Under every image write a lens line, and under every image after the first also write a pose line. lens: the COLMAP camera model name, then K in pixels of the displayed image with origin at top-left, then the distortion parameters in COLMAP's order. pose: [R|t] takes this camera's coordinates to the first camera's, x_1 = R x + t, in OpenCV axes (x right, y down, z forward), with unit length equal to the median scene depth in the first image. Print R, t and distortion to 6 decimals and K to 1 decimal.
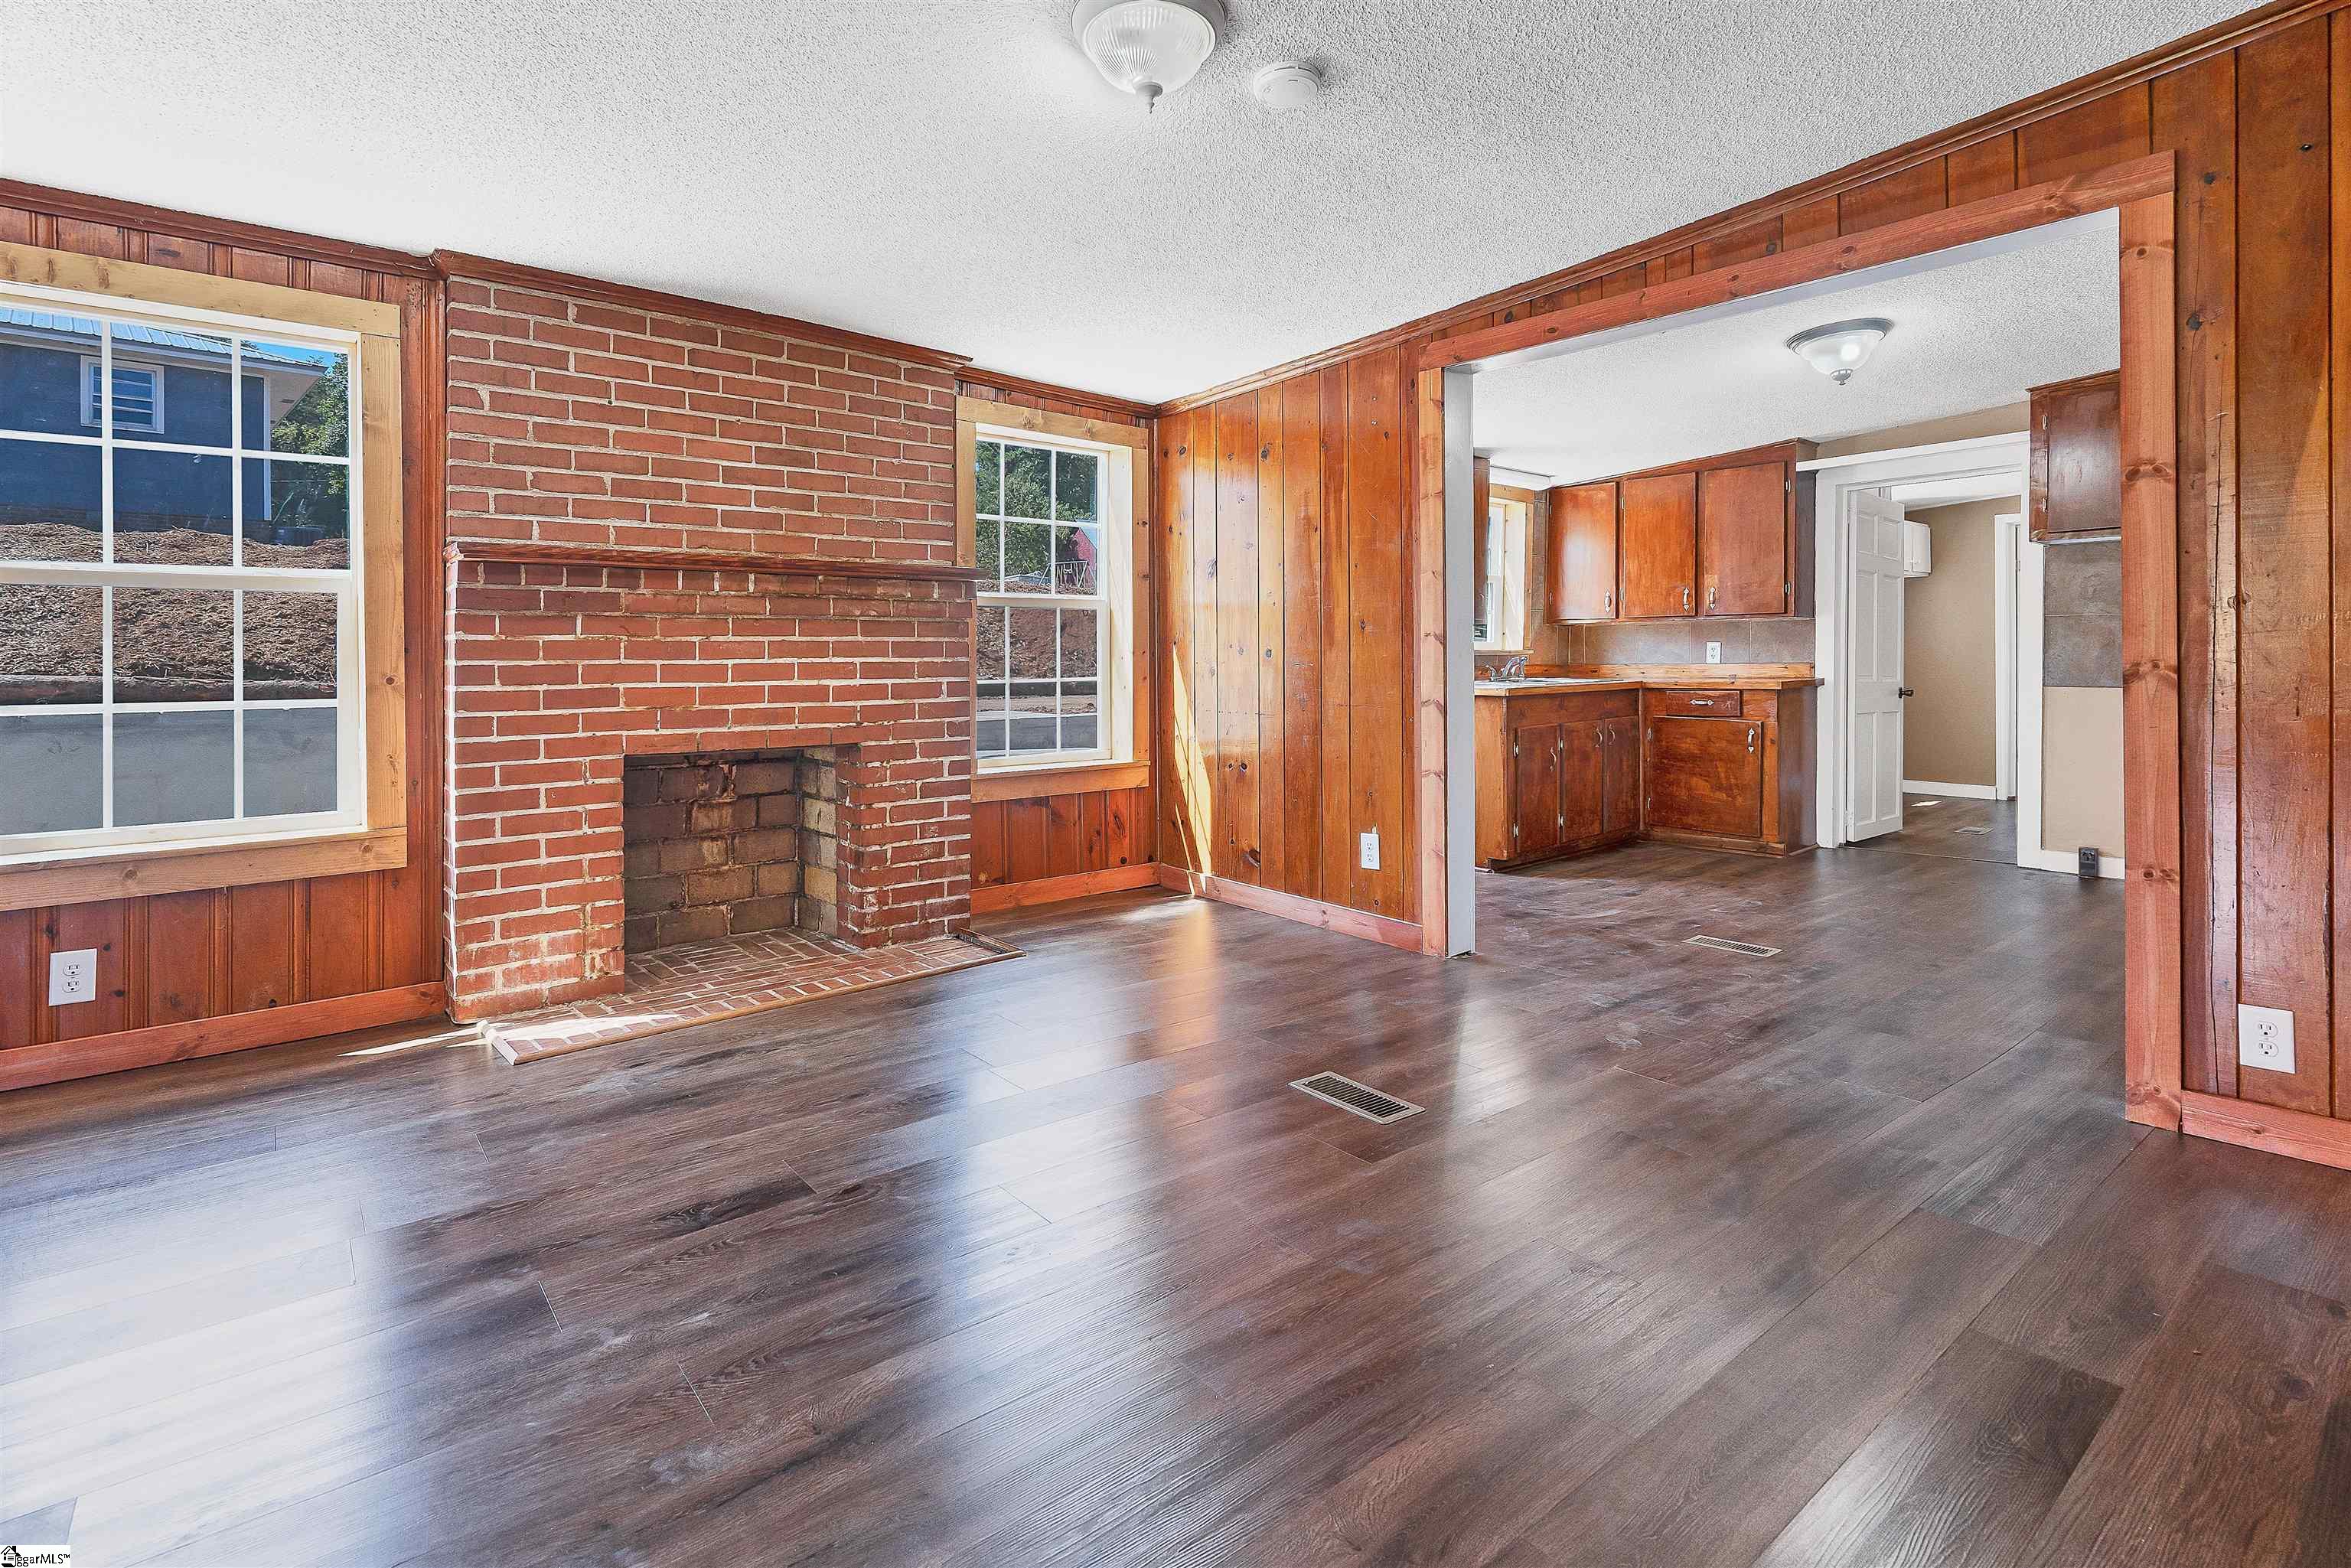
lens RADIAL K [[1133.5, 0, 1169.3], [0, 1133.5, 670.2], [0, 0, 1]] dist [-0.001115, 0.001828]
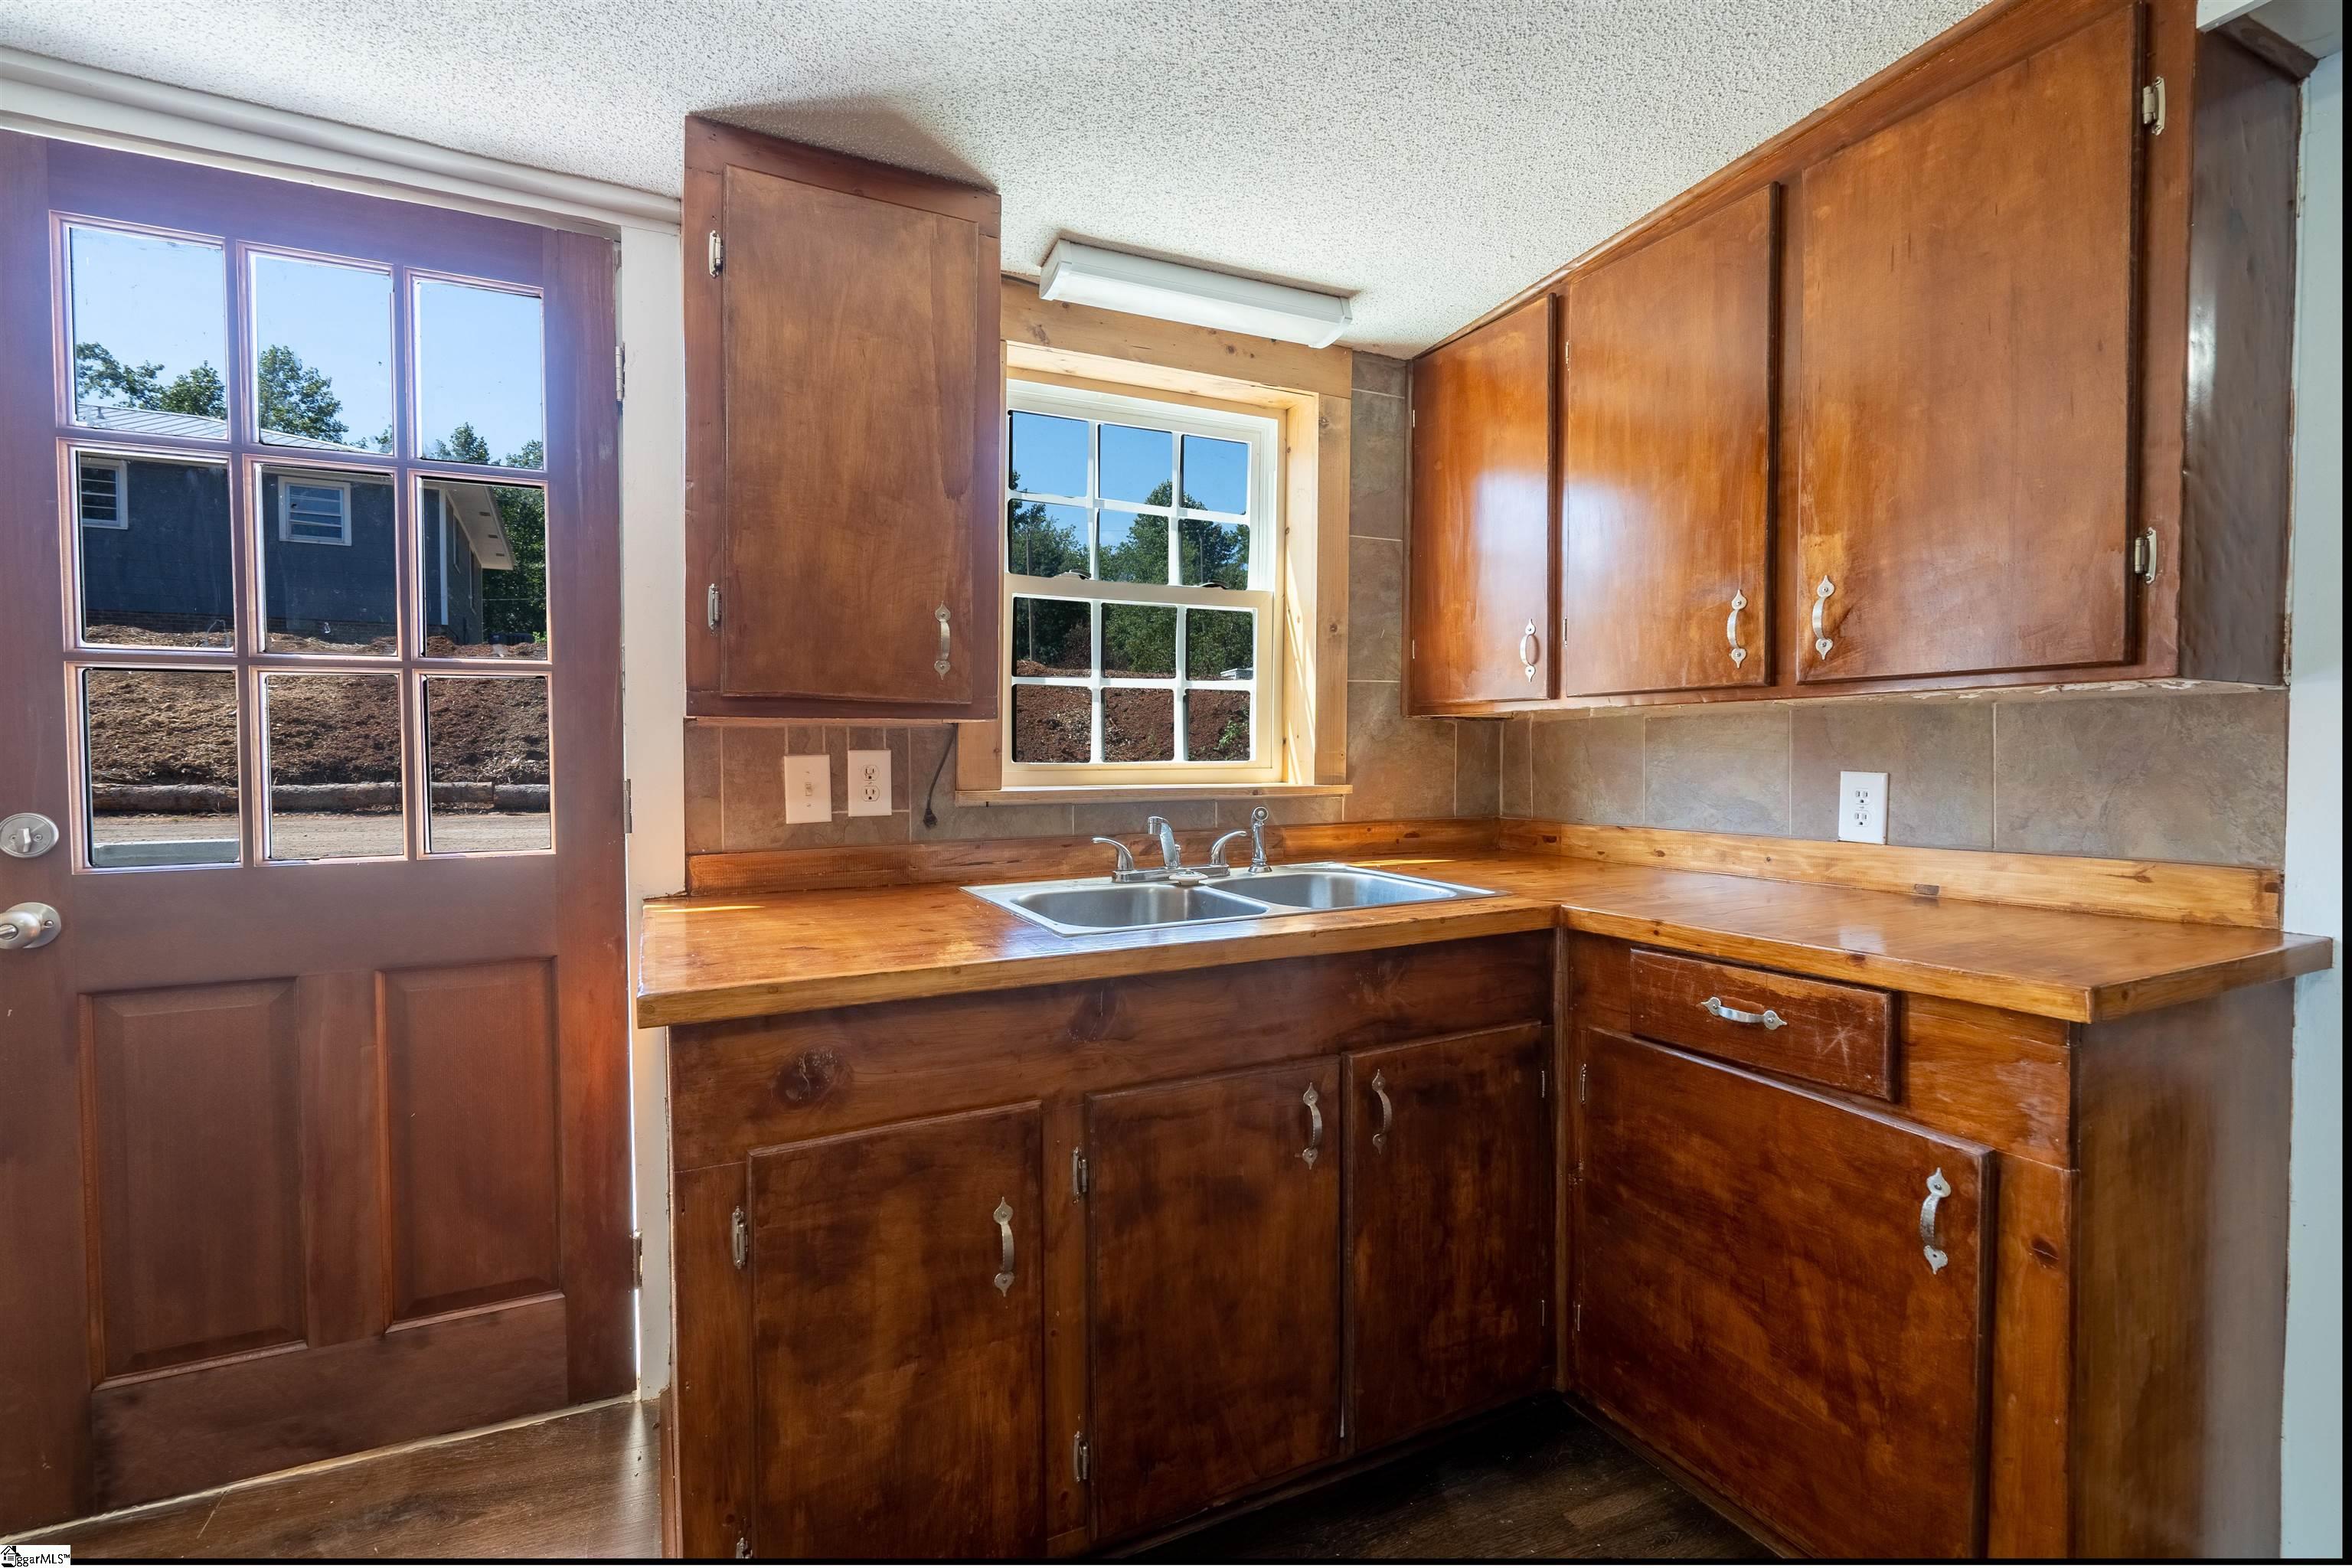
lens RADIAL K [[1051.9, 0, 1169.8], [0, 1051.9, 773.8], [0, 0, 1]] dist [-0.000604, 0.000139]
pose [[0.962435, 0.010427, -0.271312, 0.385013], [-0.007411, 0.999899, 0.012138, -0.027300], [0.271412, -0.009671, 0.962415, 0.689748]]
